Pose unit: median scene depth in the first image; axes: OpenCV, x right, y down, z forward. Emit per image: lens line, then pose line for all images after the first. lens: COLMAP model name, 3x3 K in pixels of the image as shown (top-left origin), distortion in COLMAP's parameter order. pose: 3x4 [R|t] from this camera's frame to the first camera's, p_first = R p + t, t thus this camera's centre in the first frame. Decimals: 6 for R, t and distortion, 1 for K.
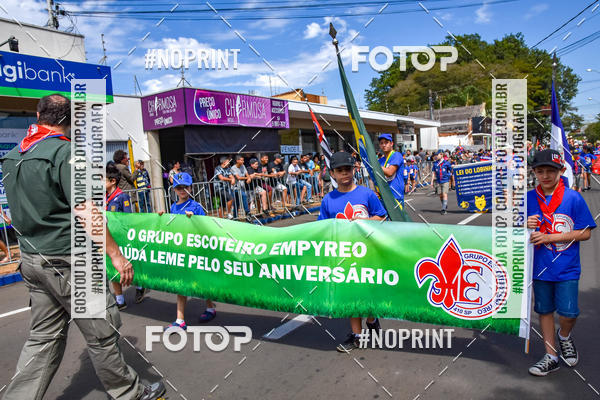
lens RADIAL K [[452.1, 0, 293.1], [0, 452.1, 202.9], [0, 0, 1]] dist [-0.127382, 0.116159]
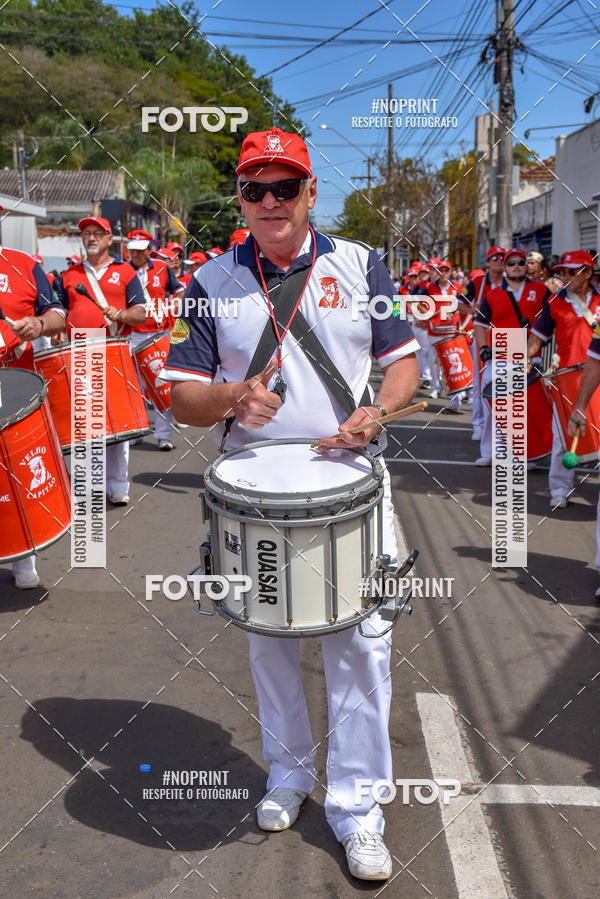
lens RADIAL K [[1215.4, 0, 303.7], [0, 1215.4, 447.4], [0, 0, 1]] dist [0.024373, 0.377083]
pose [[0.836490, -0.009303, 0.547903, -0.158165], [-0.008108, 0.999536, 0.029351, 0.032307], [-0.547922, -0.028994, 0.836027, -0.240552]]
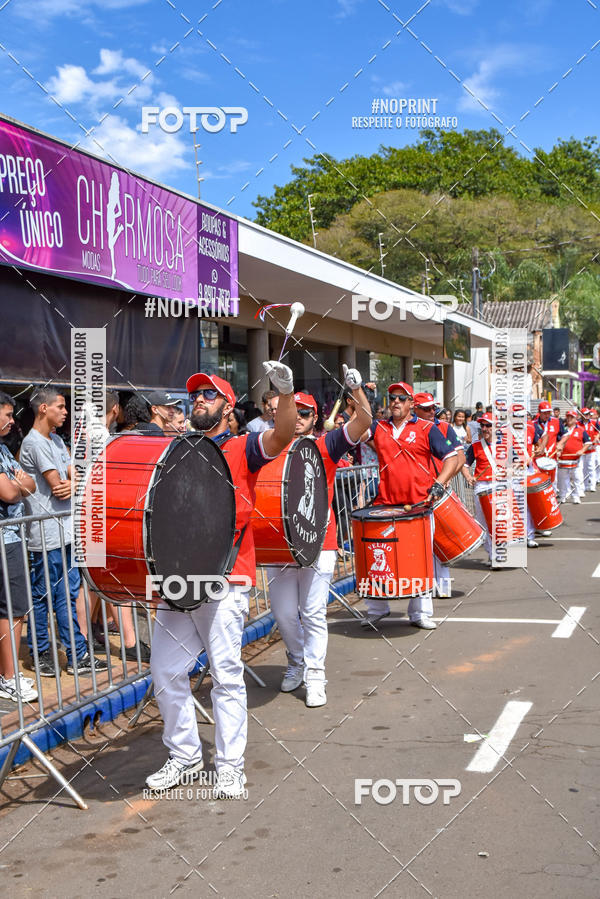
lens RADIAL K [[1105.1, 0, 281.7], [0, 1105.1, 464.0], [0, 0, 1]] dist [0.037970, 0.061474]
pose [[0.965548, 0.042872, 0.256667, -0.095803], [-0.028858, 0.997892, -0.058123, -0.015077], [-0.258618, 0.048714, 0.964751, 0.173126]]
